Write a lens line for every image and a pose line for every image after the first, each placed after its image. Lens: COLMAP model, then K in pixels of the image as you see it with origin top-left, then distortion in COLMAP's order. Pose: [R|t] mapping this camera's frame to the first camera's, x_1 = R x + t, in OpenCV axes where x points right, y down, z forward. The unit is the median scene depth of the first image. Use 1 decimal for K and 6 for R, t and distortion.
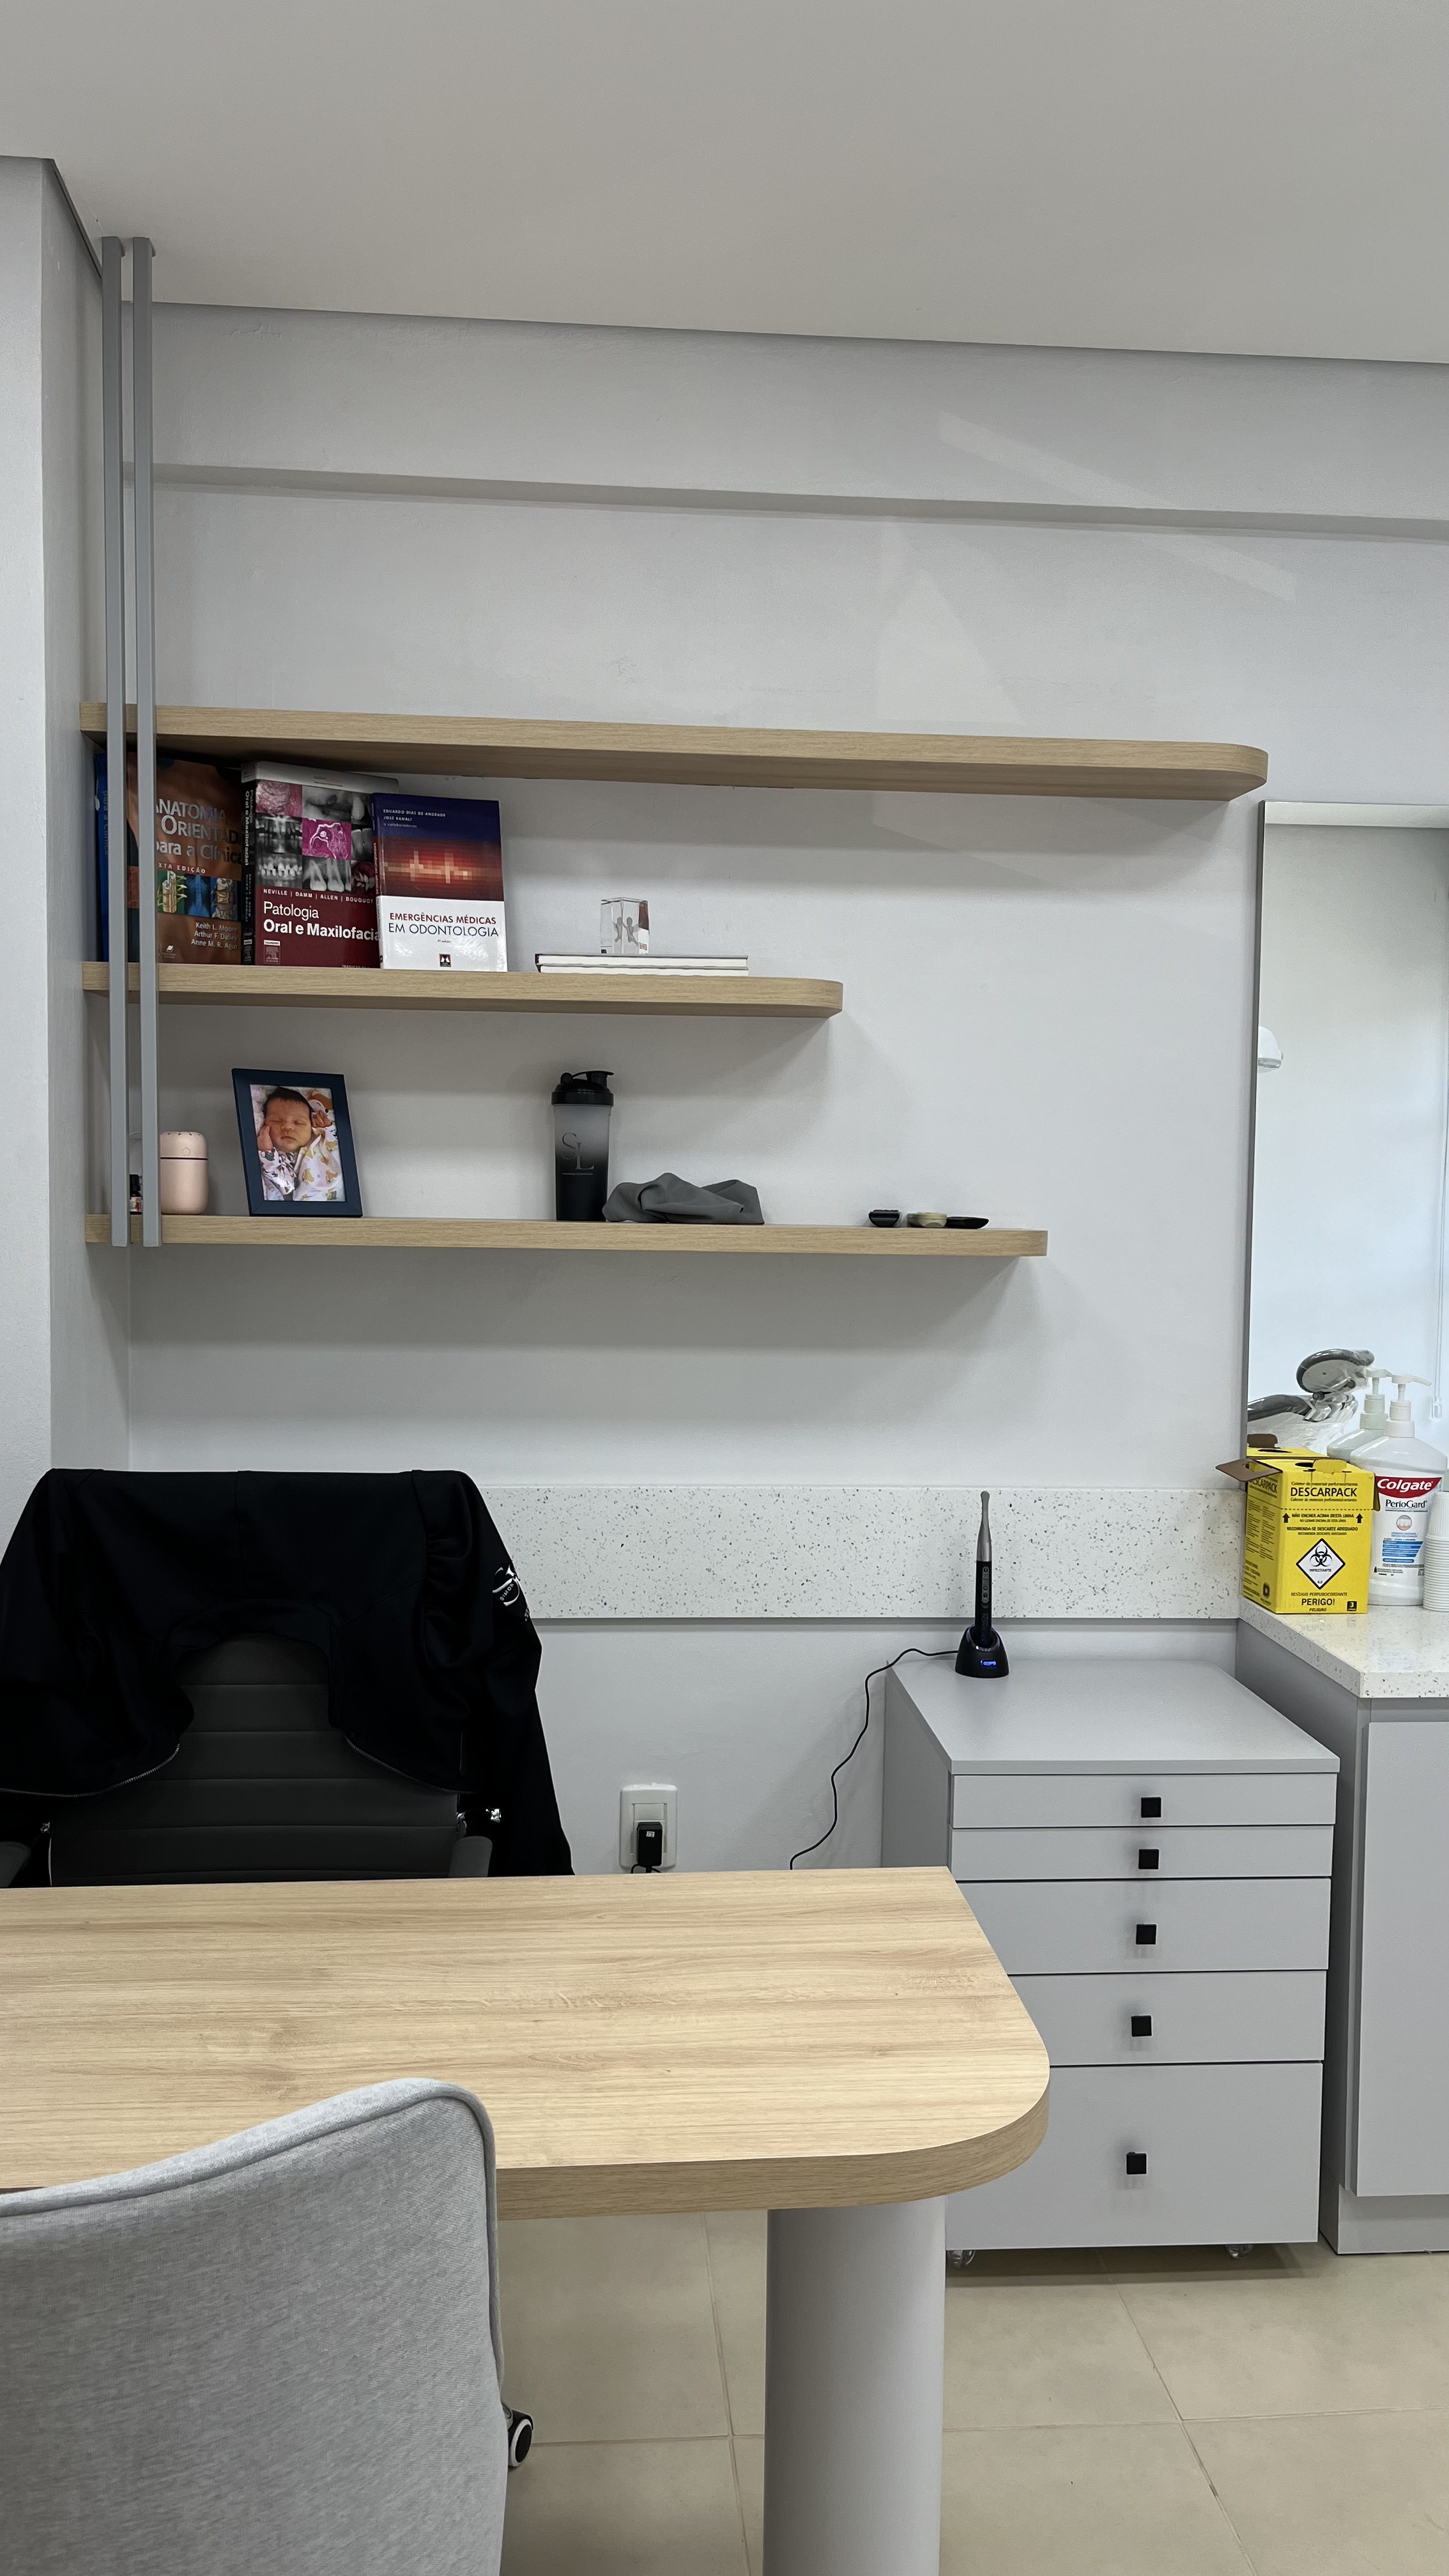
lens RADIAL K [[1958.1, 0, 722.6], [0, 1958.1, 1295.7], [0, 0, 1]] dist [0.065375, -0.093771]
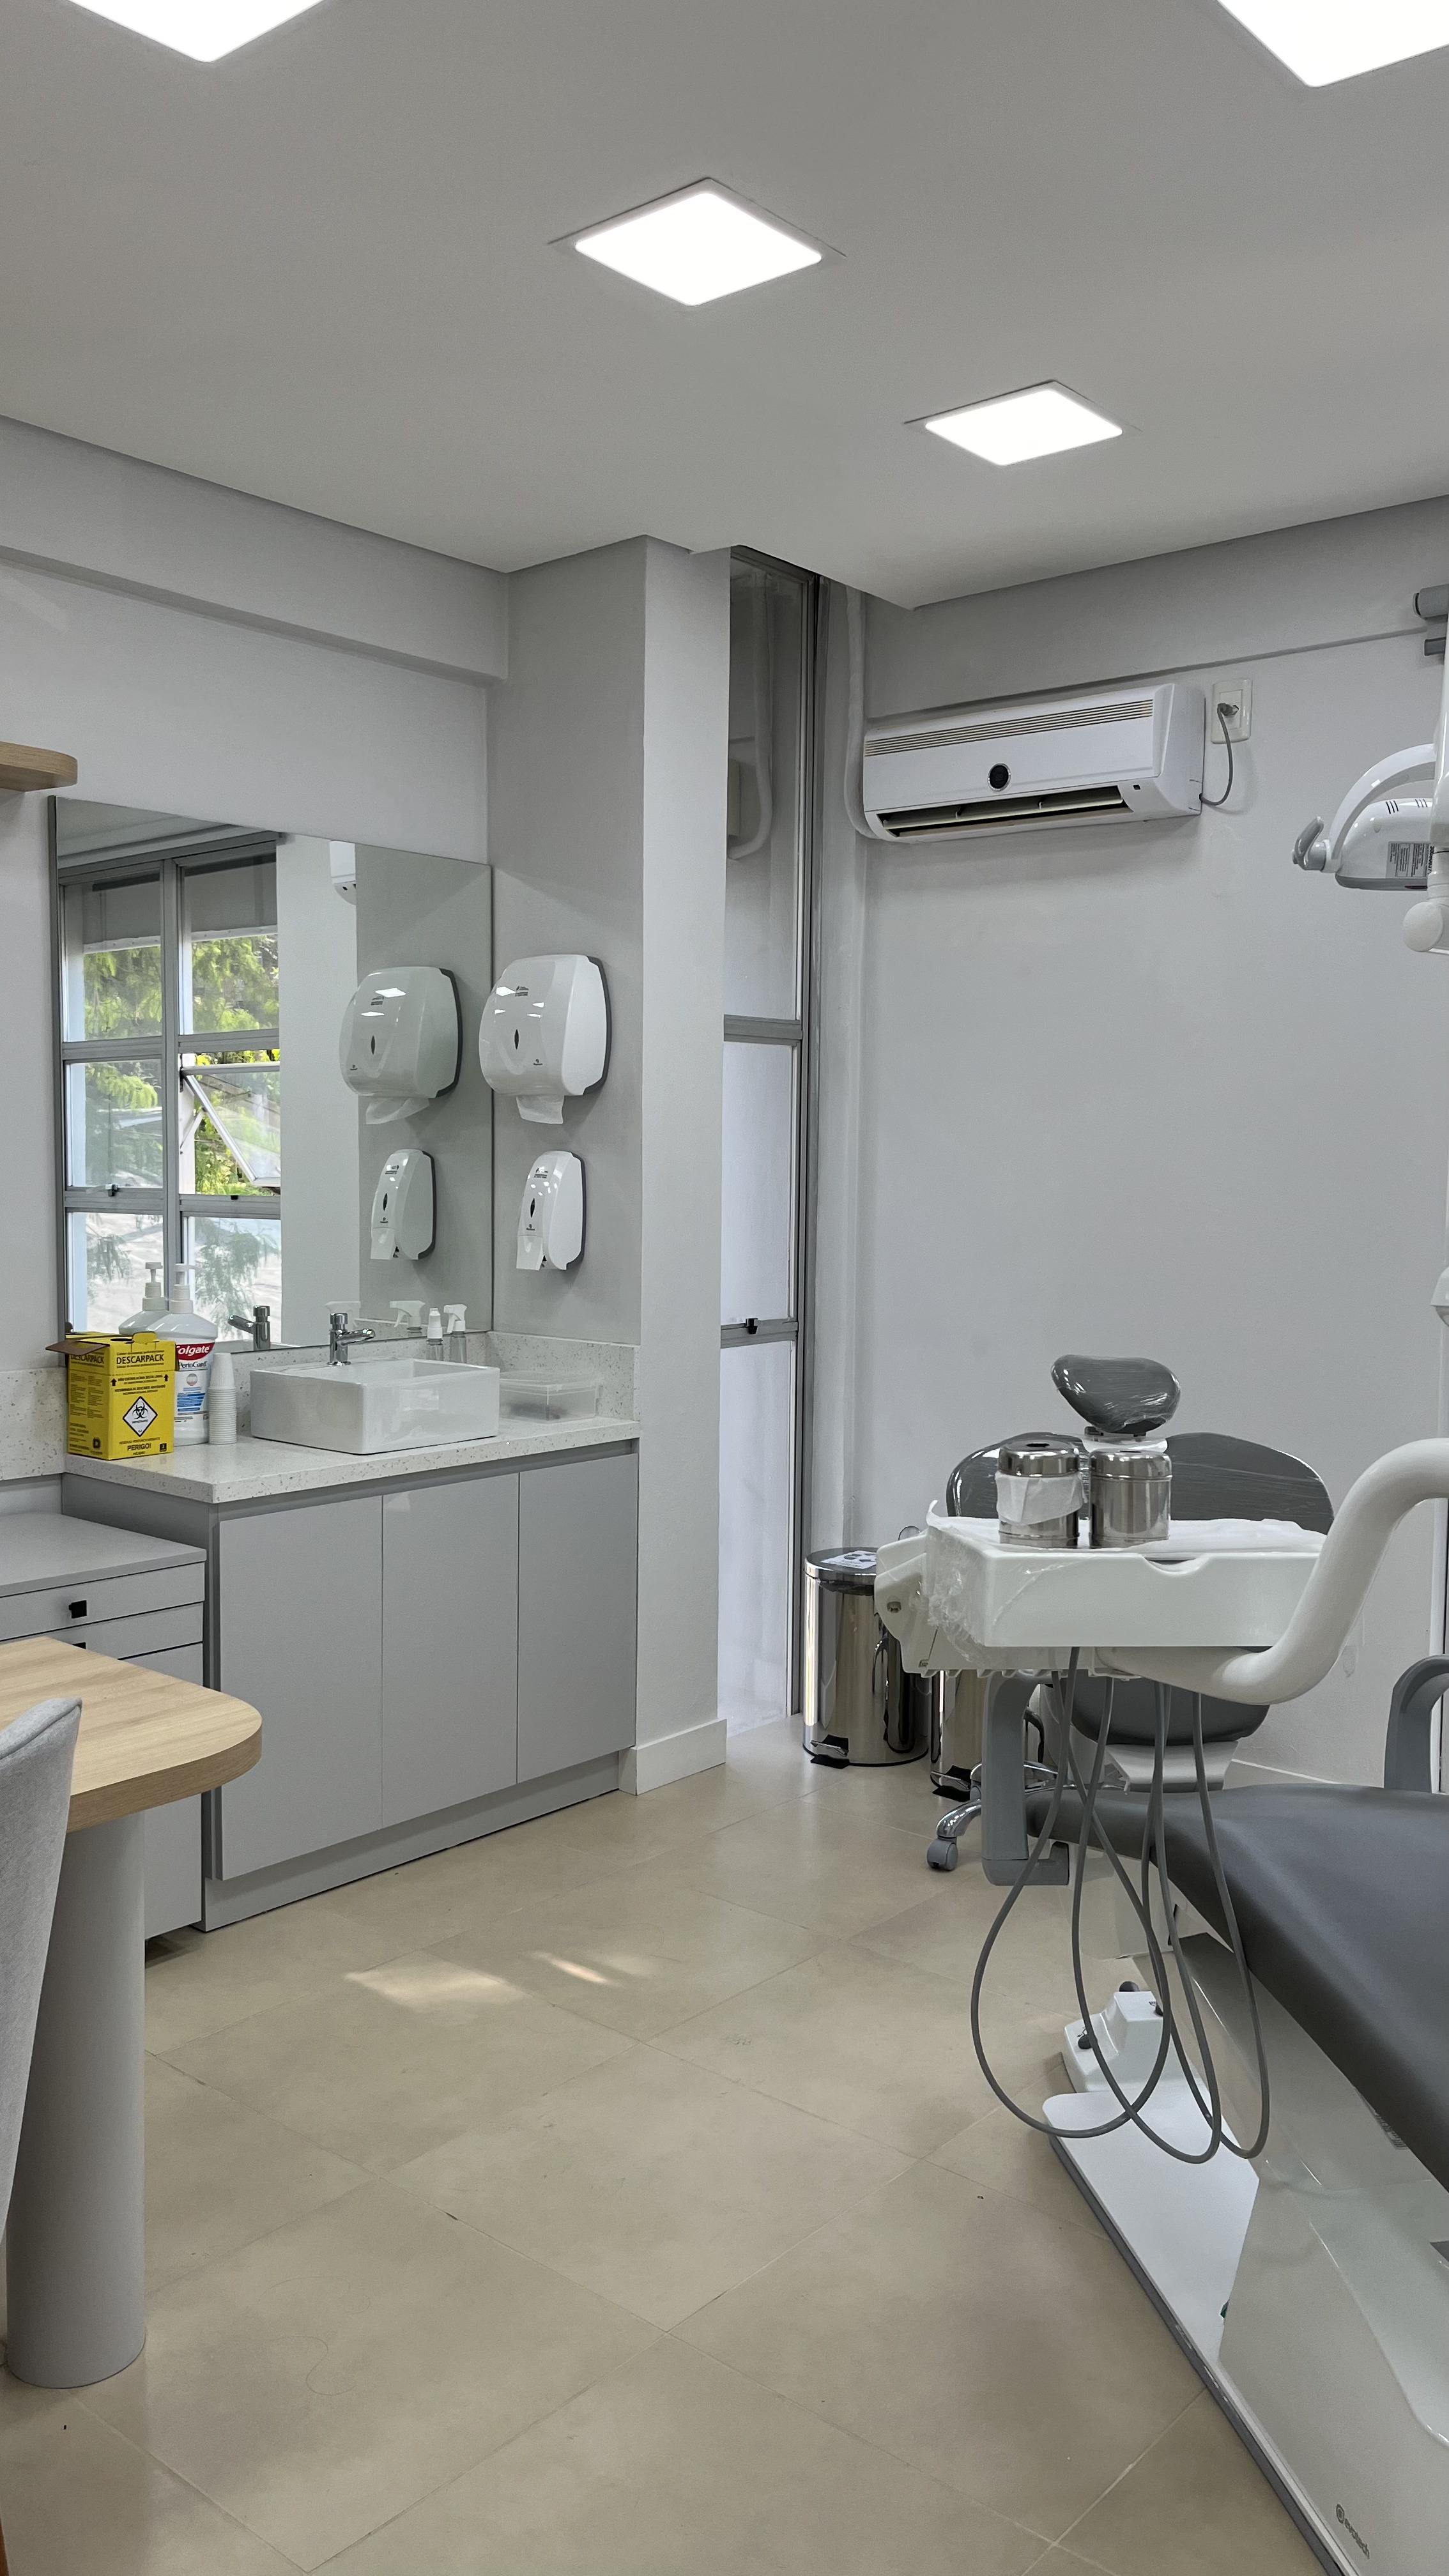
lens RADIAL K [[1958.1, 0, 722.6], [0, 1958.1, 1295.7], [0, 0, 1]] dist [0.065375, -0.093771]
pose [[0.710204, -0.055804, 0.701781, -0.350268], [0.035408, 0.998423, 0.043559, 0.020585], [-0.703105, -0.006087, 0.711060, -0.170676]]
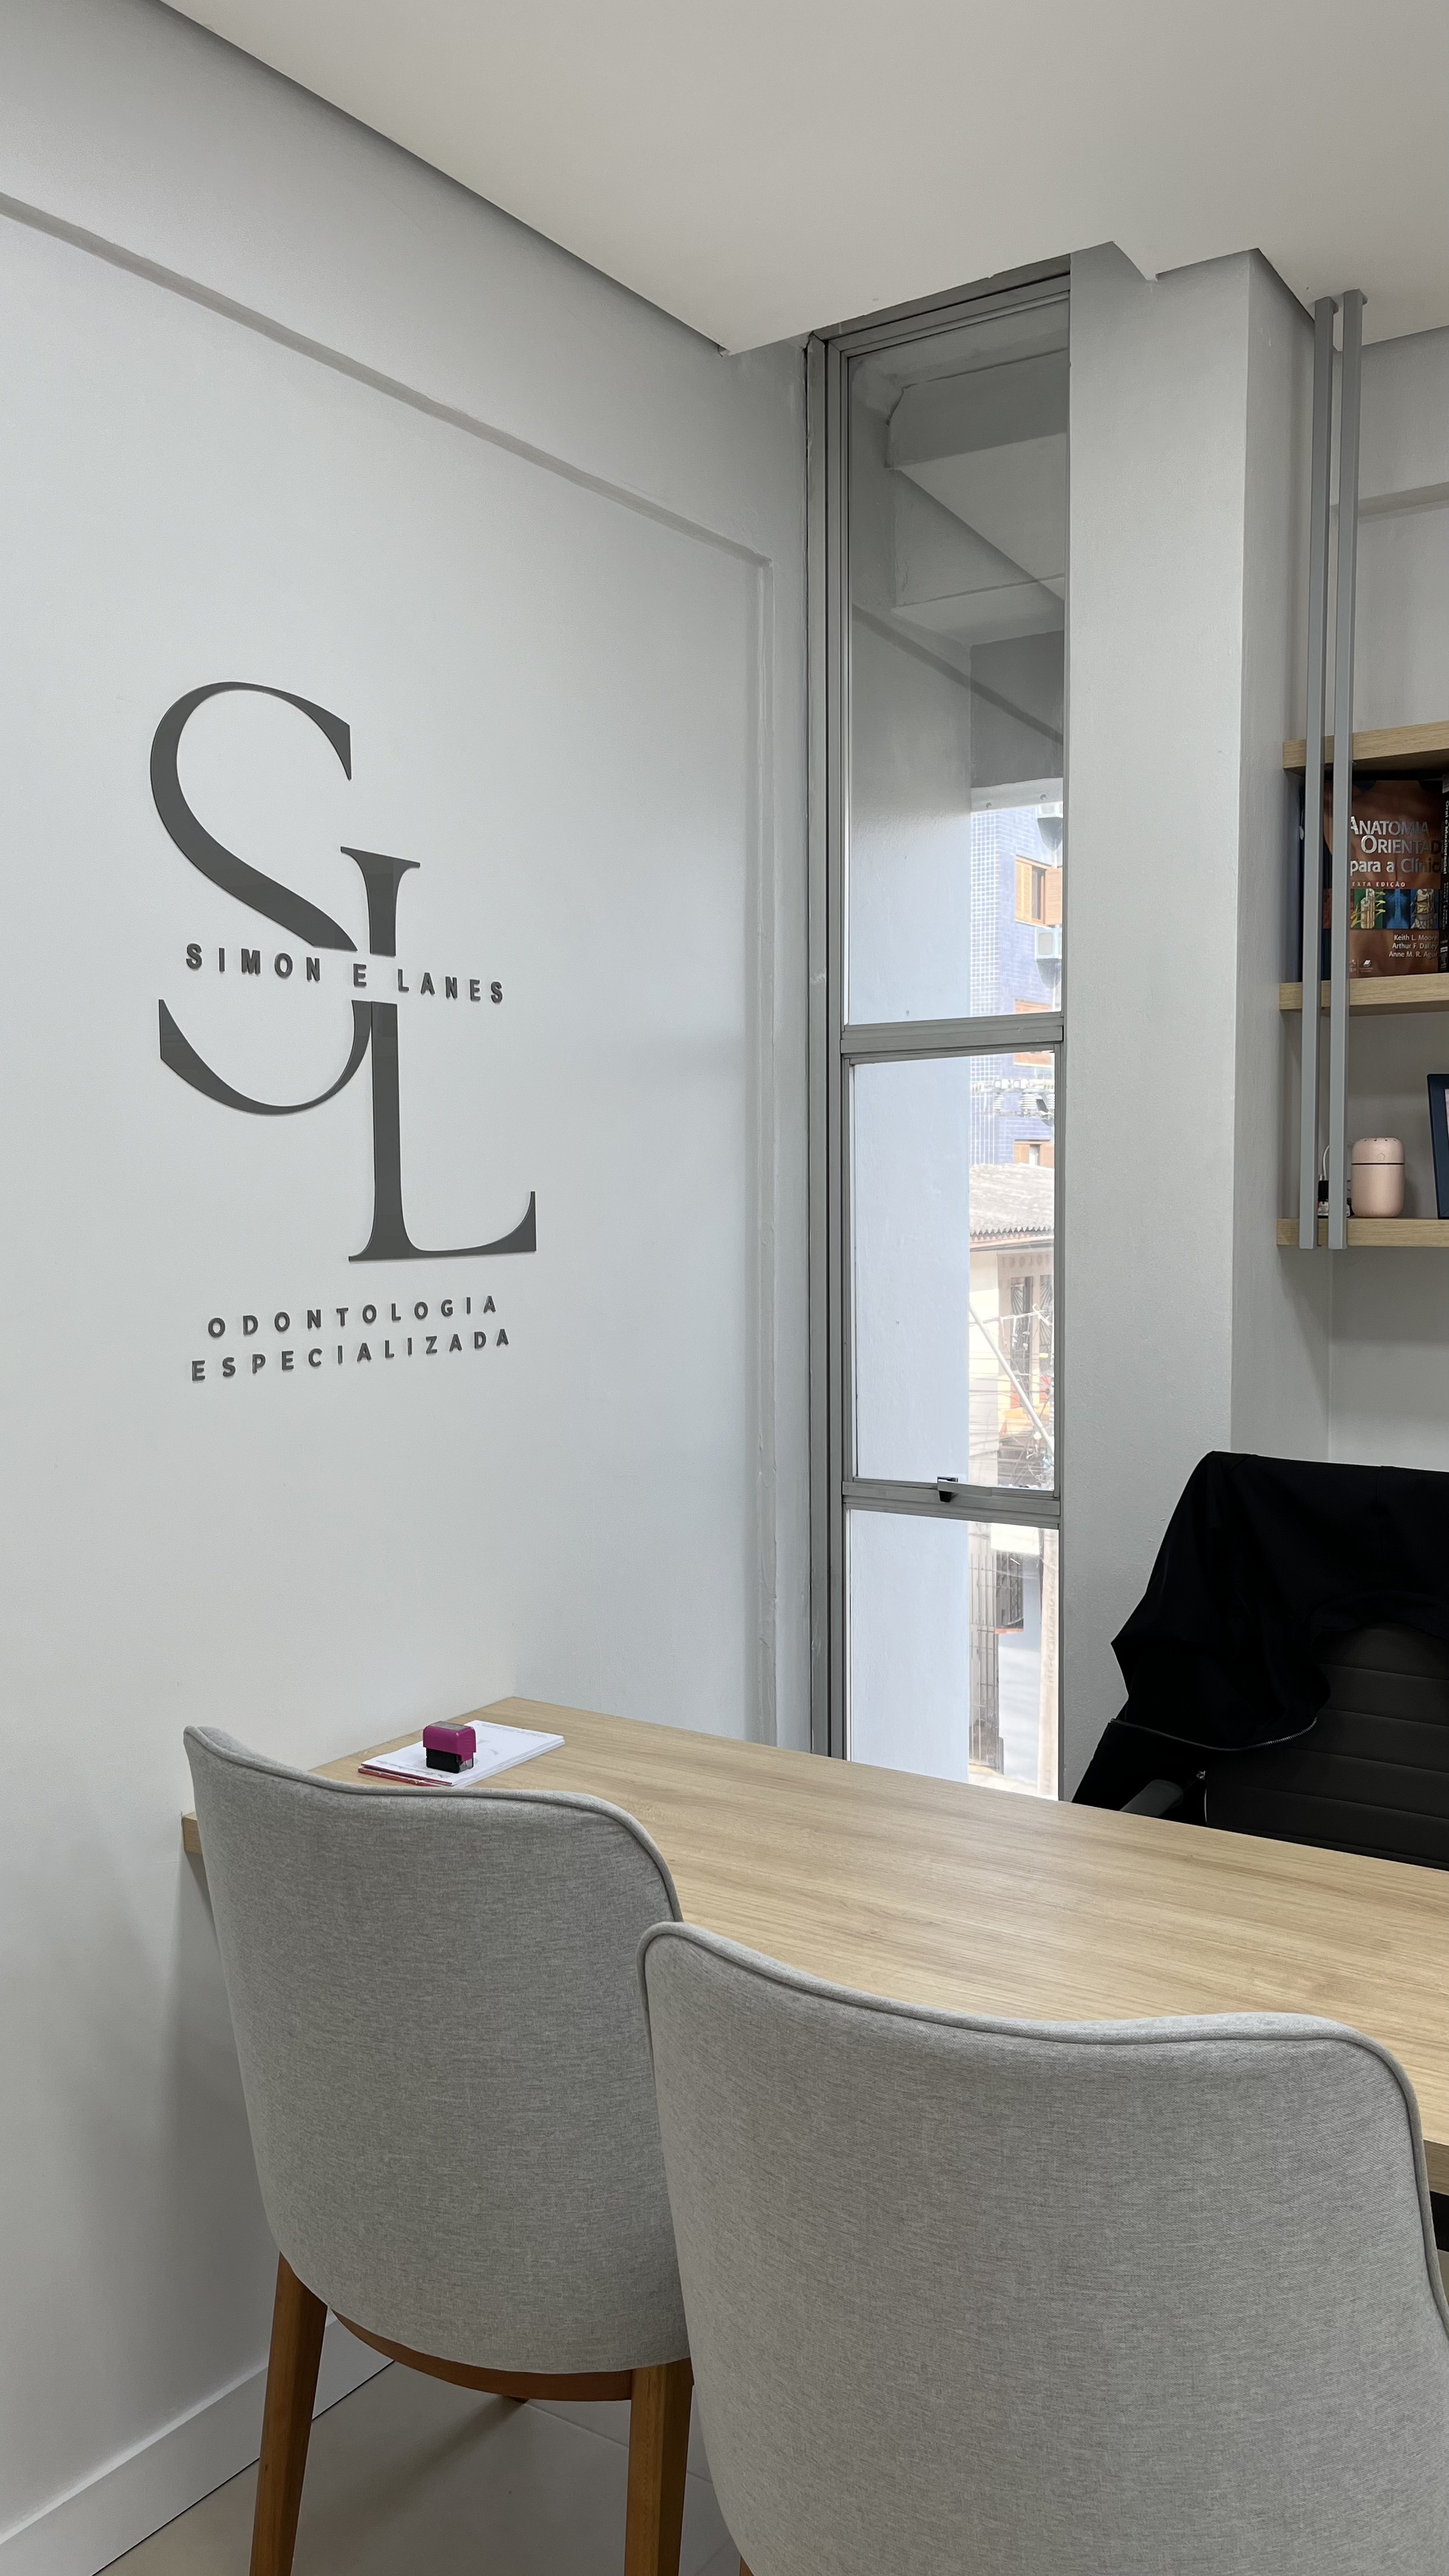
lens RADIAL K [[1958.1, 0, 722.6], [0, 1958.1, 1295.7], [0, 0, 1]] dist [0.065375, -0.093771]
pose [[0.783963, 0.023111, -0.620378, 0.107441], [-0.021547, 0.999718, 0.010013, -0.003521], [0.620434, 0.005518, 0.784239, -0.029398]]
